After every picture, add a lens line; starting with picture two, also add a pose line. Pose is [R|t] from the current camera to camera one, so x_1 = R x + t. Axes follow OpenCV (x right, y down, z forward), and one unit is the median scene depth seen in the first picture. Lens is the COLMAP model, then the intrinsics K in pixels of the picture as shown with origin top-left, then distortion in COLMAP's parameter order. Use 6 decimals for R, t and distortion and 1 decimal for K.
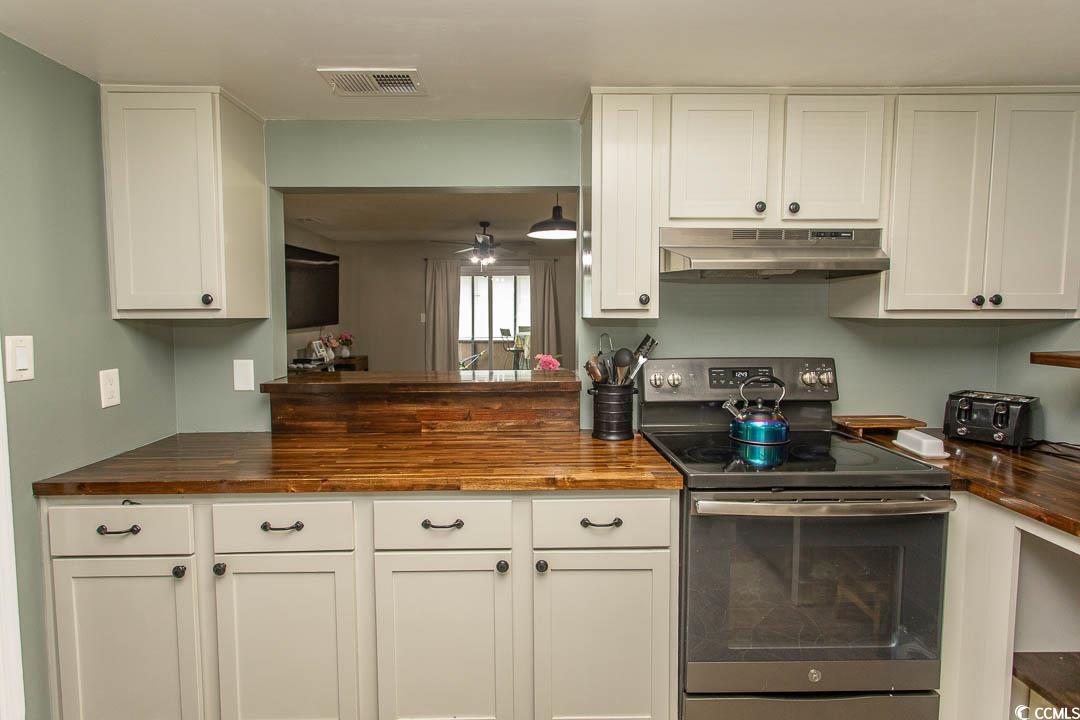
lens RADIAL K [[535.2, 0, 529.8], [0, 535.2, 344.5], [0, 0, 1]] dist [0.000011, 0.002460]
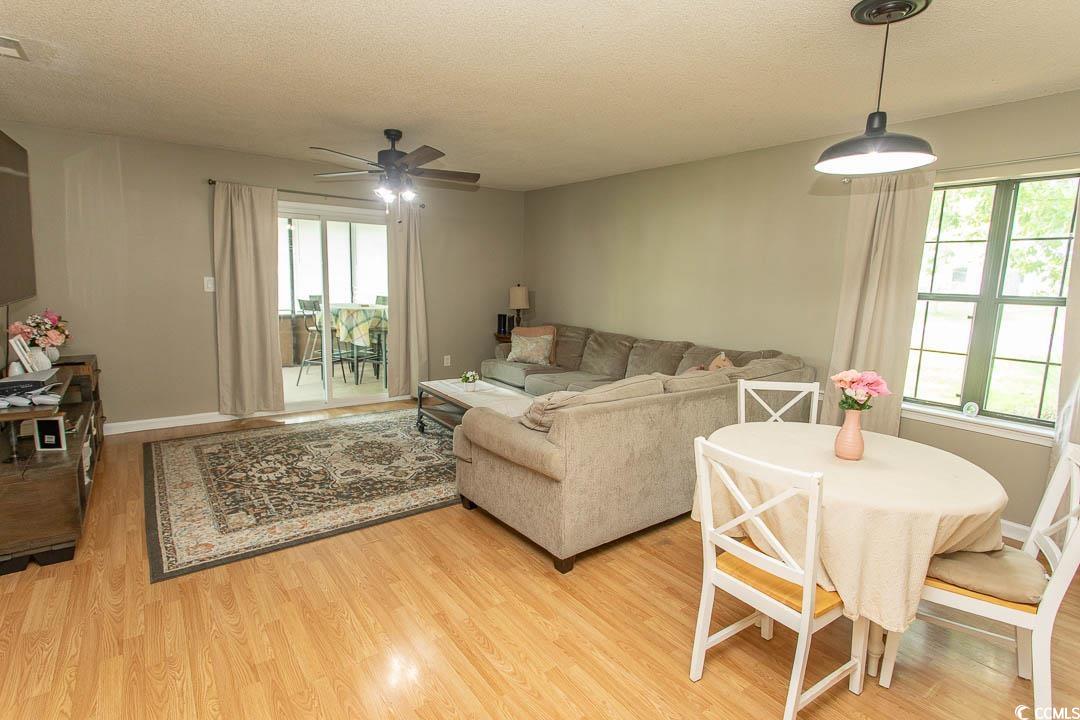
lens RADIAL K [[535.2, 0, 533.0], [0, 535.2, 357.2], [0, 0, 1]] dist [0.000011, 0.002460]
pose [[0.815207, -0.064407, 0.575577, -1.027964], [0.009132, 0.995103, 0.098418, -0.099938], [-0.579098, -0.074975, 0.811803, 1.268096]]
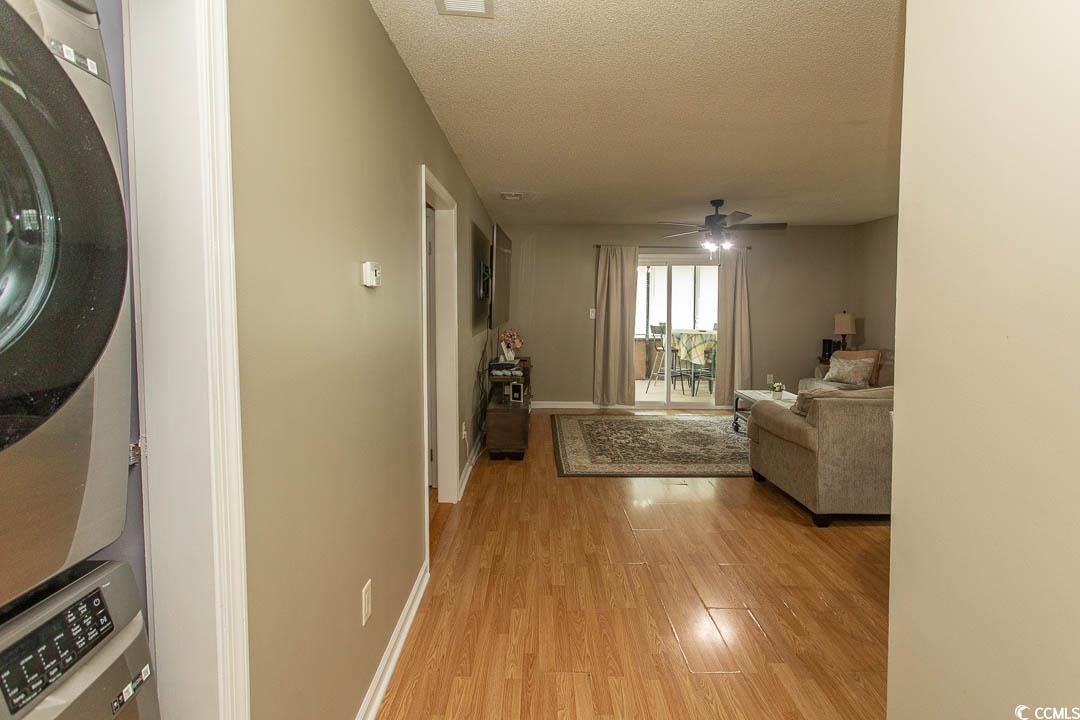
lens RADIAL K [[535.2, 0, 536.6], [0, 535.2, 327.7], [0, 0, 1]] dist [0.000011, 0.002460]
pose [[0.999851, 0.004817, -0.016587, -1.121841], [-0.005111, 0.999830, -0.017725, -0.045427], [0.016499, 0.017807, 0.999705, 0.530850]]
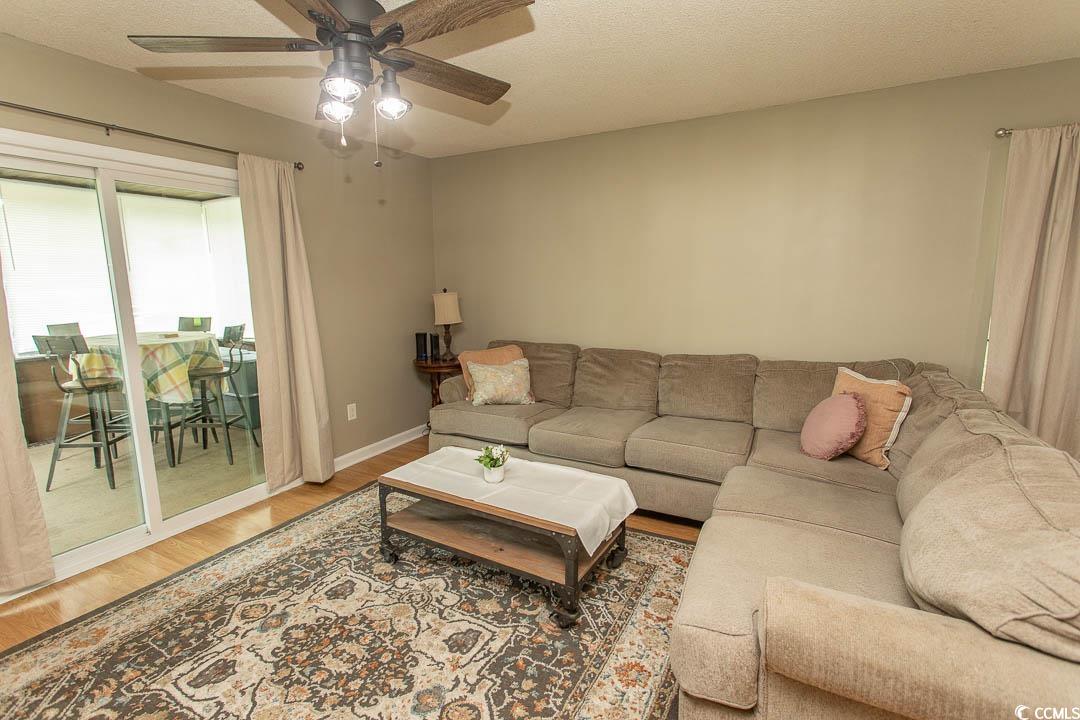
lens RADIAL K [[508.2, 0, 536.4], [0, 508.2, 358.9], [0, 0, 1]] dist [0.001332, 0.000103]
pose [[0.499521, -0.141373, 0.854688, -0.907247], [0.065934, 0.989937, 0.125209, -0.170848], [-0.863789, -0.006191, 0.503816, 2.525494]]
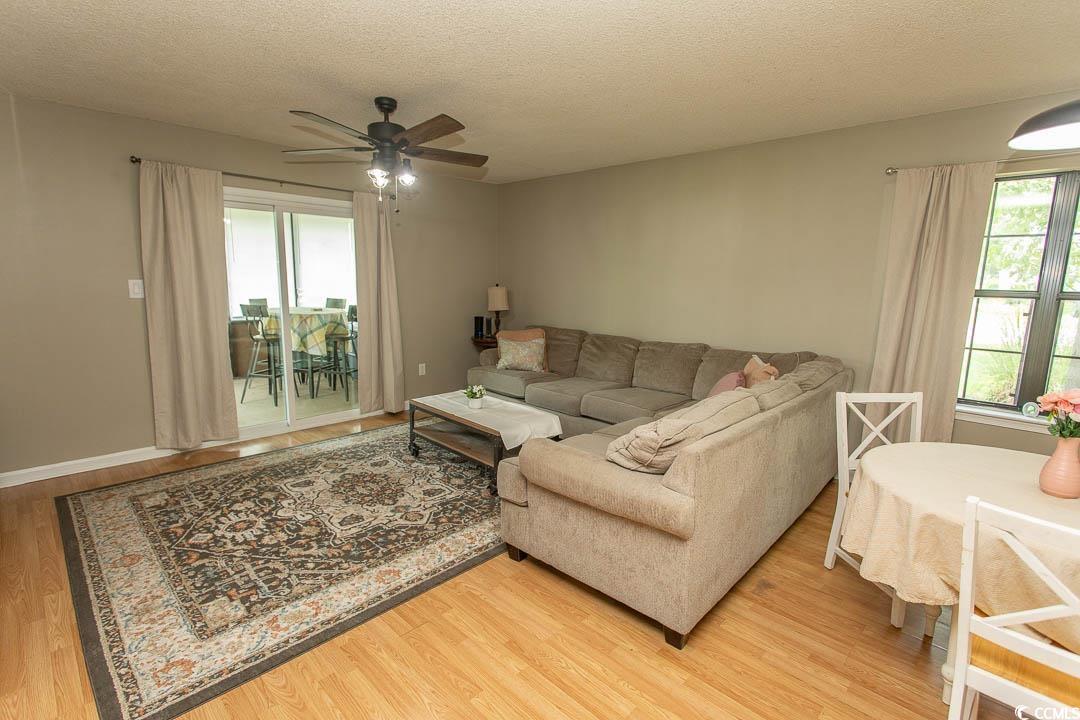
lens RADIAL K [[508.2, 0, 535.0], [0, 508.2, 358.0], [0, 0, 1]] dist [0.001332, 0.000103]
pose [[0.711565, -0.097633, 0.695804, -1.083618], [0.025160, 0.993204, 0.113633, -0.127778], [-0.702170, -0.063351, 0.709185, 1.768095]]
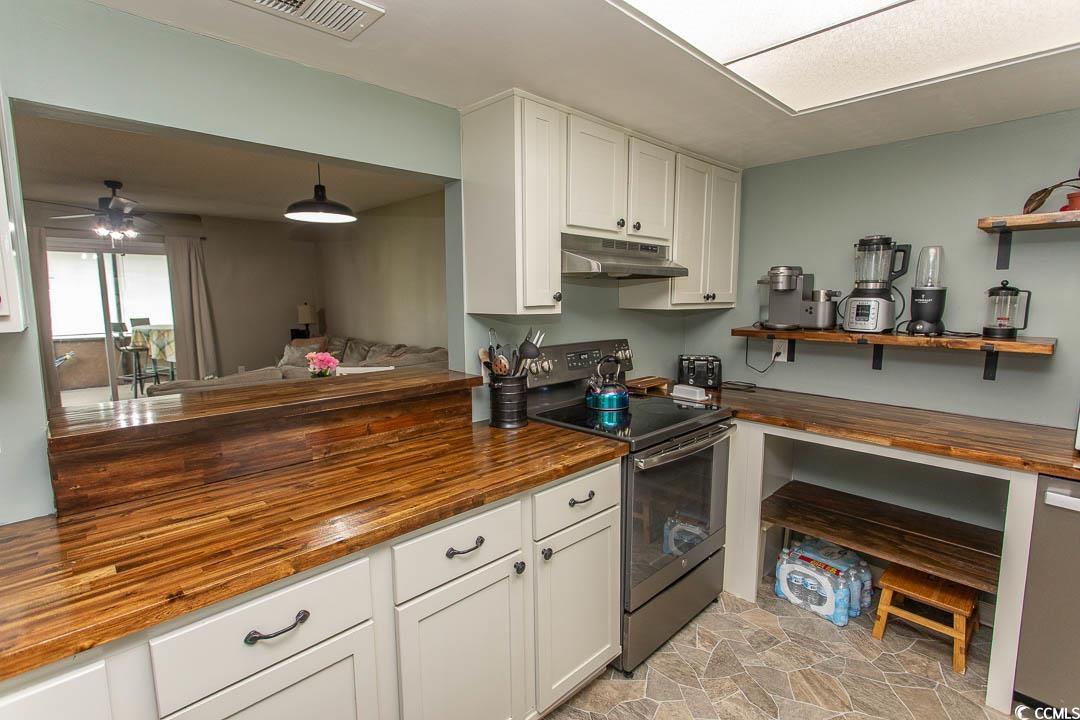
lens RADIAL K [[508.2, 0, 539.1], [0, 508.2, 357.2], [0, 0, 1]] dist [0.001332, 0.000103]
pose [[0.733974, -0.083114, 0.674073, -0.468876], [0.043903, 0.996214, 0.075030, -0.035312], [-0.677757, -0.025476, 0.734844, 0.211605]]
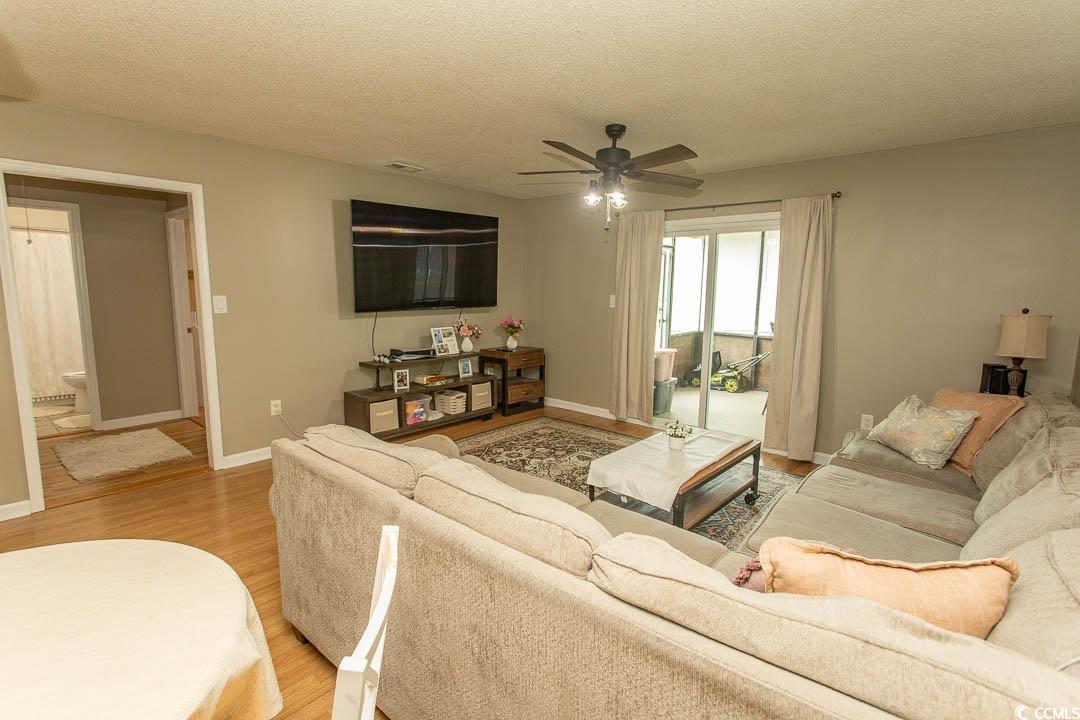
lens RADIAL K [[508.2, 0, 539.0], [0, 508.2, 353.3], [0, 0, 1]] dist [0.001332, 0.000103]
pose [[0.740589, 0.097490, -0.664848, 0.706196], [-0.056460, 0.994949, 0.083003, -0.130839], [0.669582, -0.023934, 0.742352, 1.813866]]
